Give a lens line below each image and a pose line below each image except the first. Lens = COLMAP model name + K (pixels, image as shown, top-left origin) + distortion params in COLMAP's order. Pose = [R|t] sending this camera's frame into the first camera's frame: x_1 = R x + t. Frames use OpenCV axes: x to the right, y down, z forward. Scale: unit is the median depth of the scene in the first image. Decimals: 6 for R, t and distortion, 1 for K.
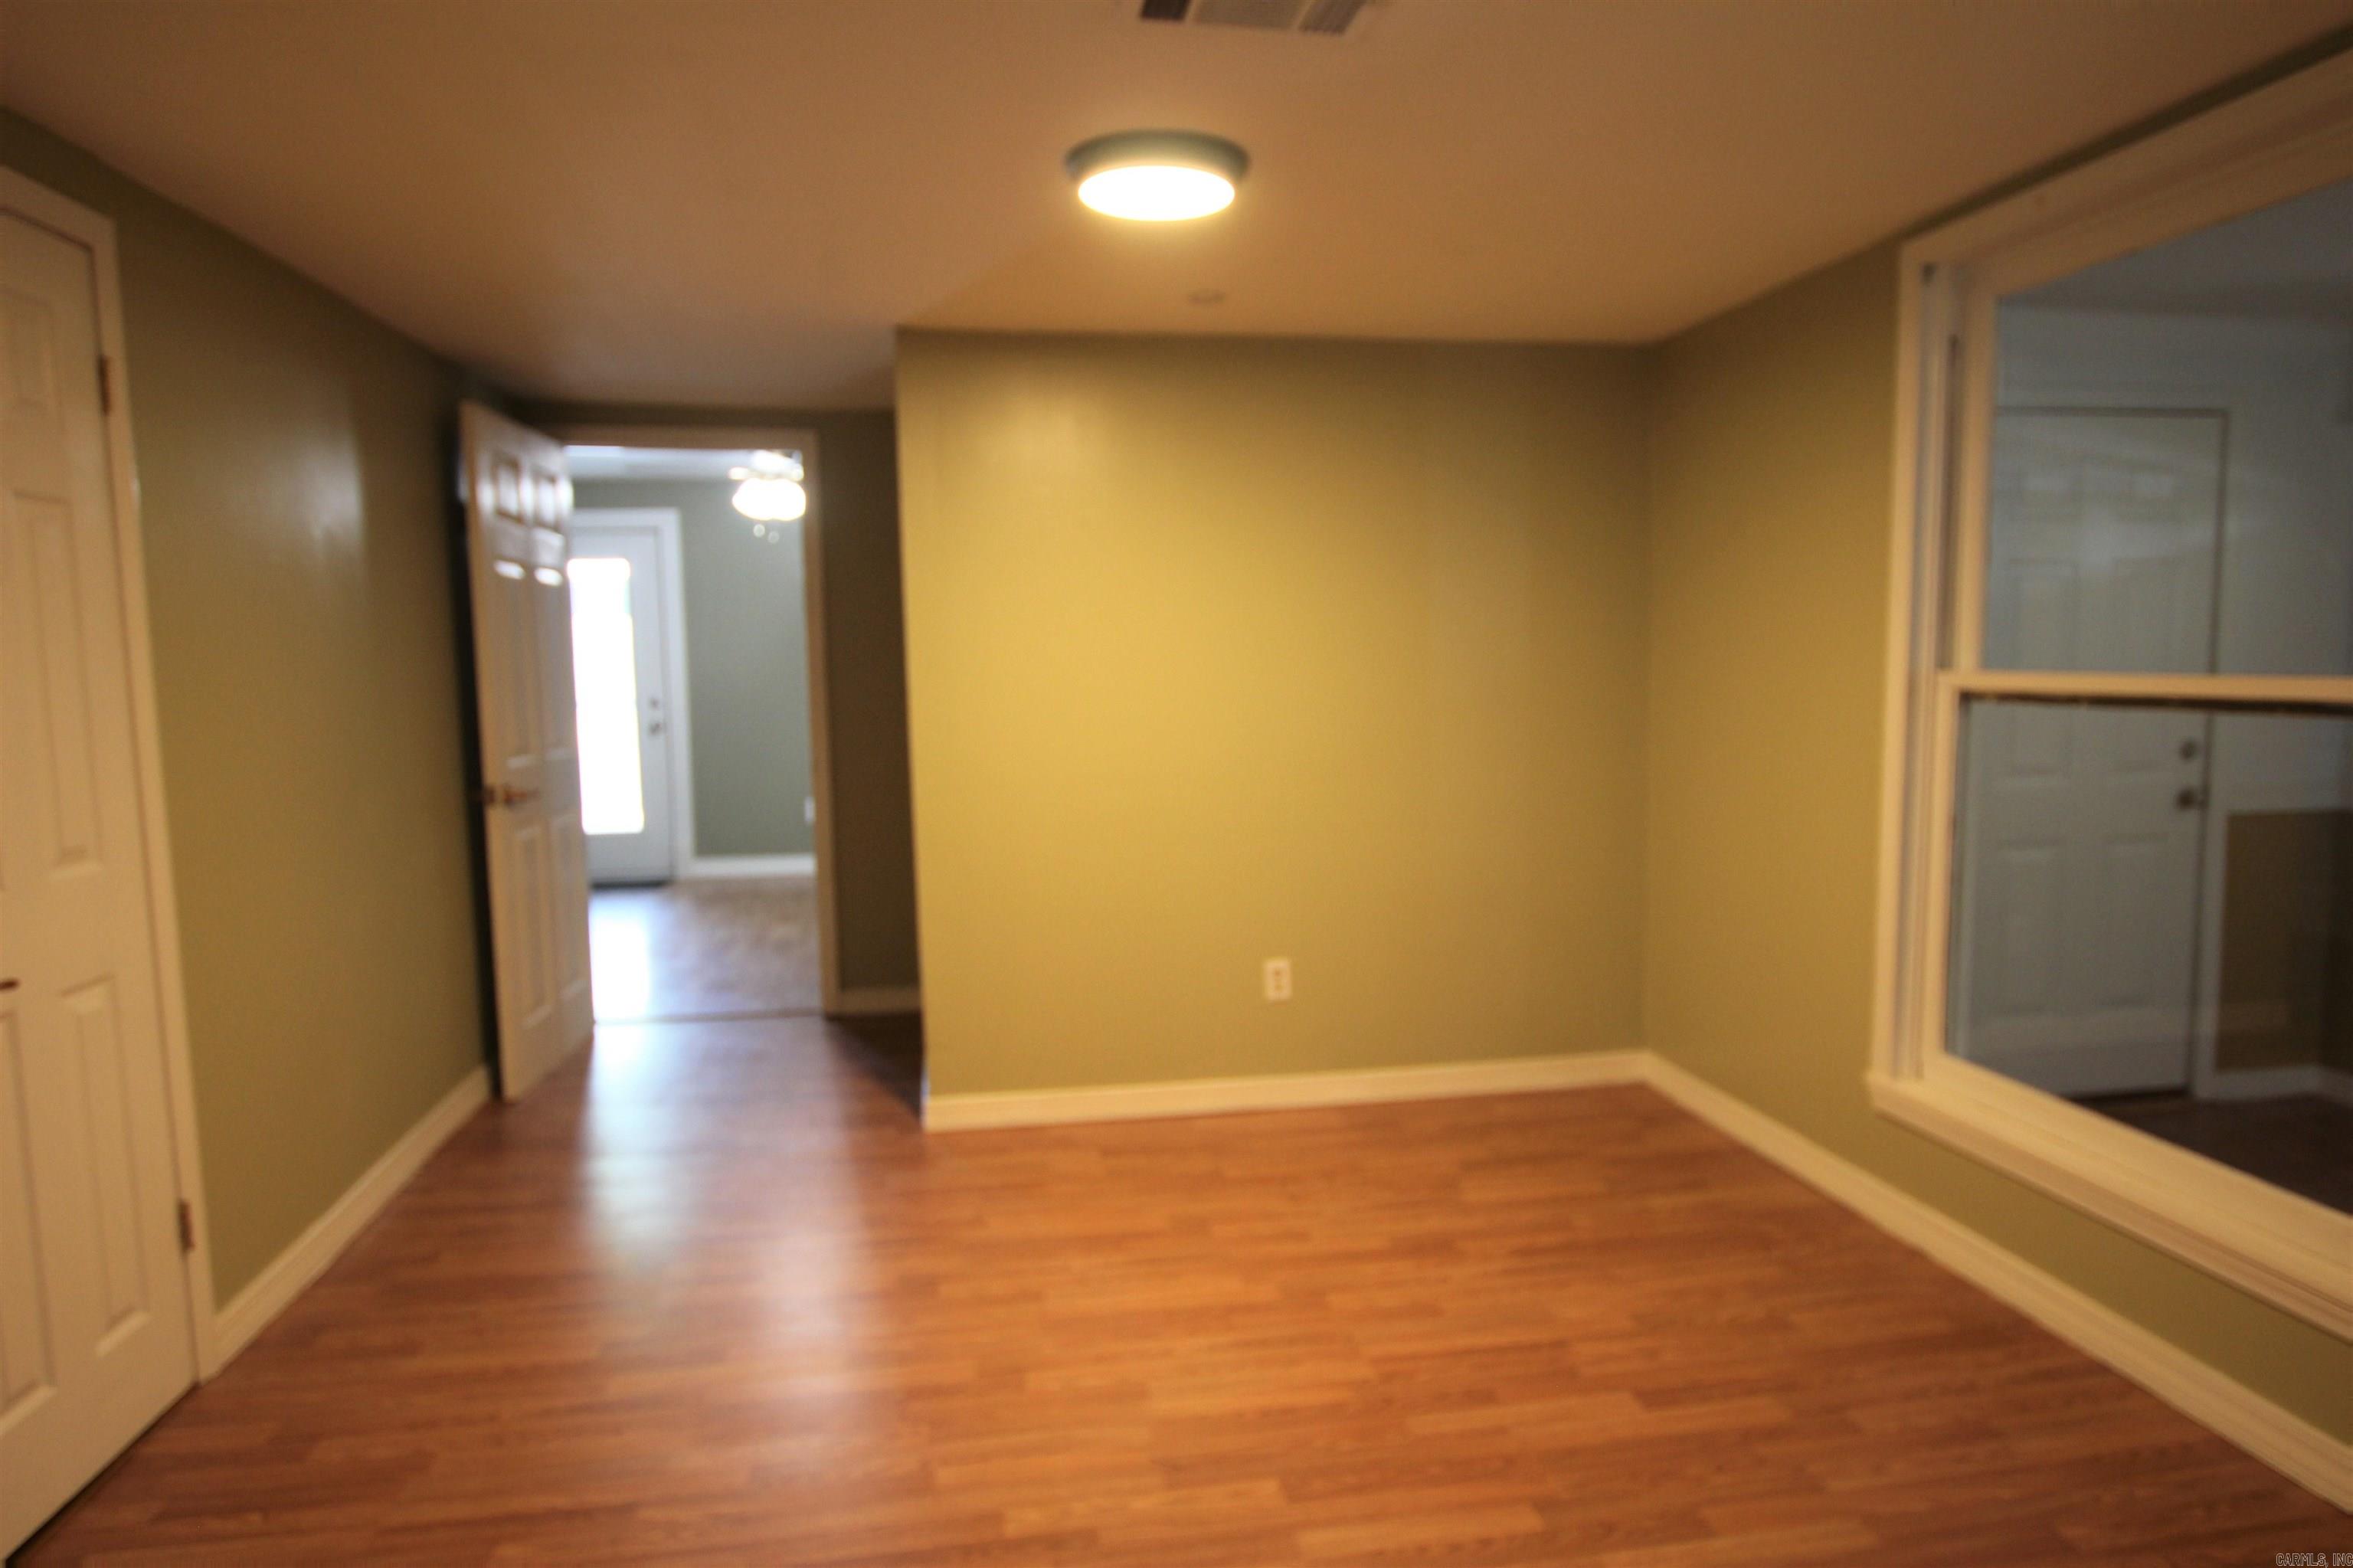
lens RADIAL K [[1433.5, 0, 1186.0], [0, 1433.5, 793.2], [0, 0, 1]] dist [-0.033159, 0.002400]
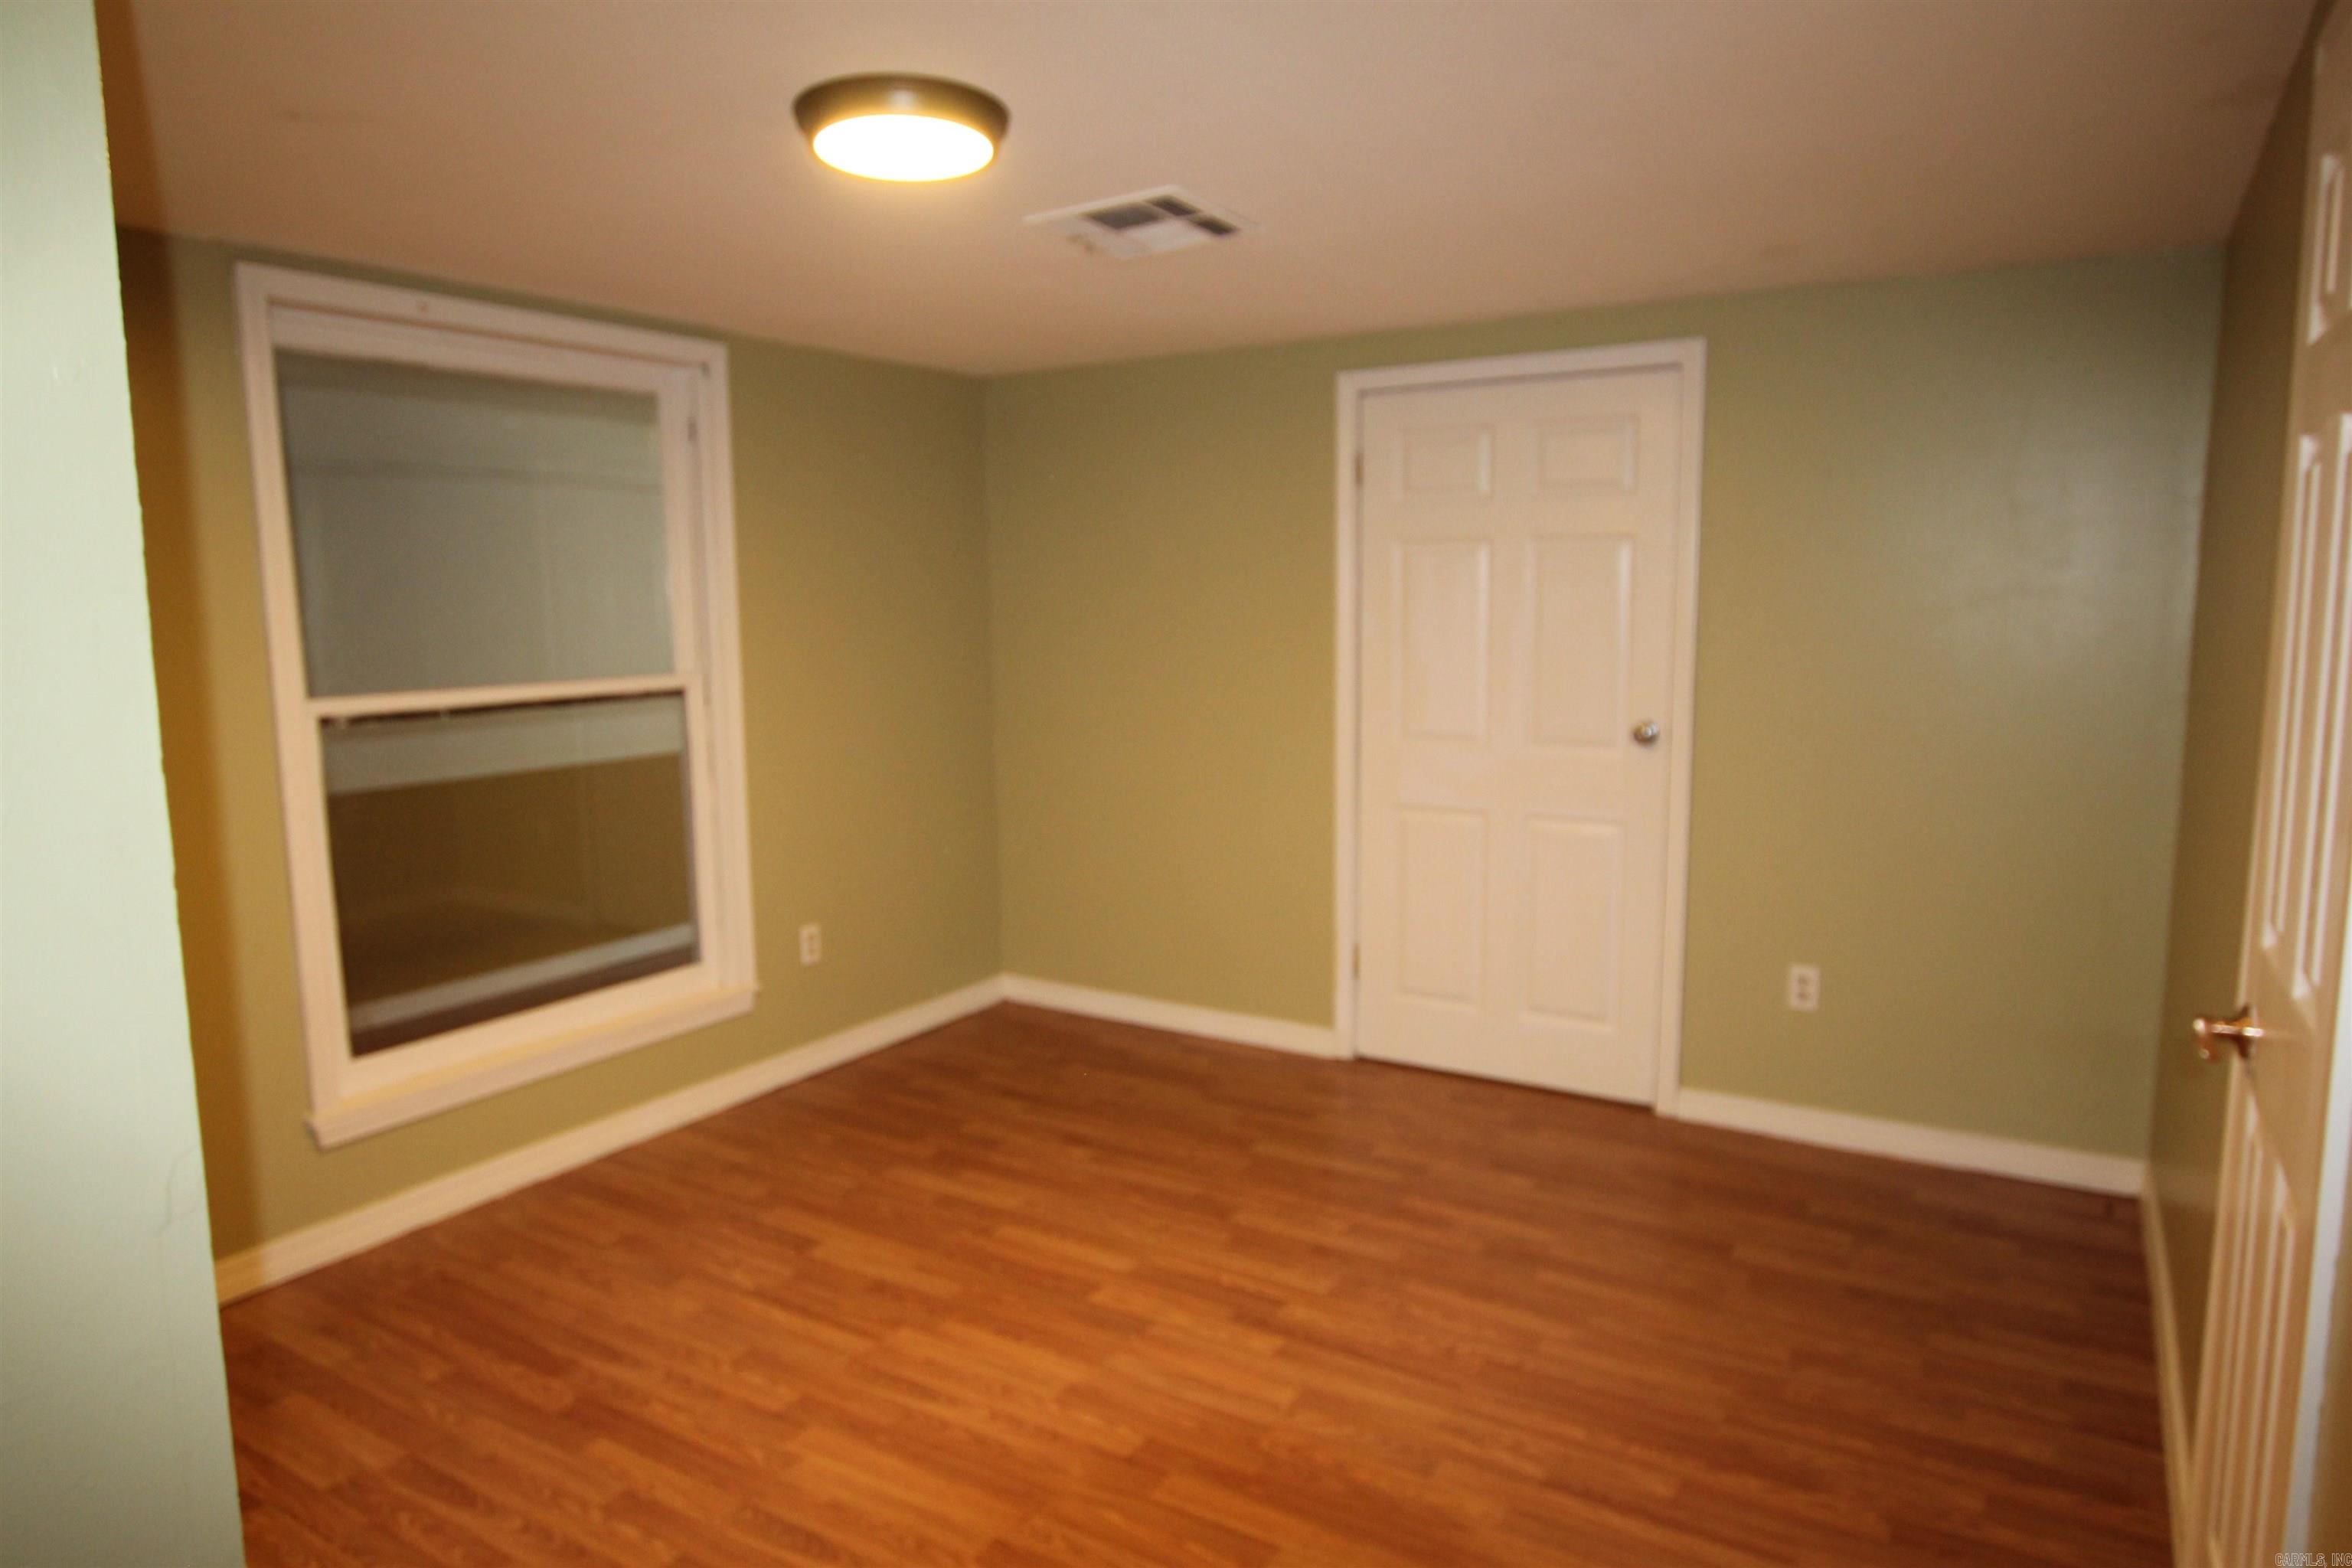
lens RADIAL K [[1432.9, 0, 1185.5], [0, 1432.9, 793.2], [0, 0, 1]] dist [-0.033159, 0.002400]
pose [[-0.764393, -0.057214, 0.642207, -0.691213], [0.091133, 0.976467, 0.195465, -0.183400], [-0.638277, 0.207939, -0.741191, 1.531435]]
